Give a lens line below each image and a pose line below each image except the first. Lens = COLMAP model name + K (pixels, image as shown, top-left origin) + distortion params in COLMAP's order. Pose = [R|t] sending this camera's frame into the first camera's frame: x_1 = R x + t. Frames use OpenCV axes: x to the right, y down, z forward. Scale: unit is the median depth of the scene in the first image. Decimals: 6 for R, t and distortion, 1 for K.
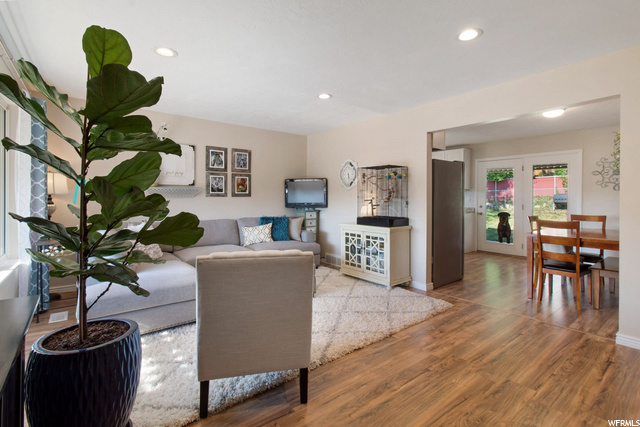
lens RADIAL K [[301.2, 0, 323.1], [0, 301.2, 201.0], [0, 0, 1]] dist [0.000188, -0.000083]
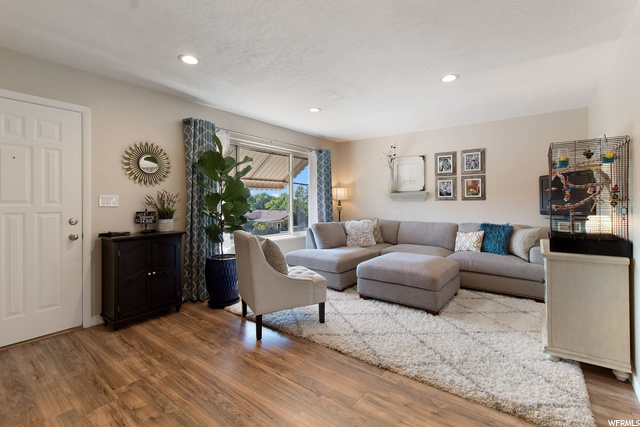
lens RADIAL K [[293.1, 0, 321.8], [0, 293.1, 199.2], [0, 0, 1]] dist [0.000623, -0.000007]
pose [[0.252459, -0.011109, -0.967544, 0.512877], [-0.009038, 0.999863, -0.013838, -0.000622], [0.967565, 0.012238, 0.252324, 0.337384]]
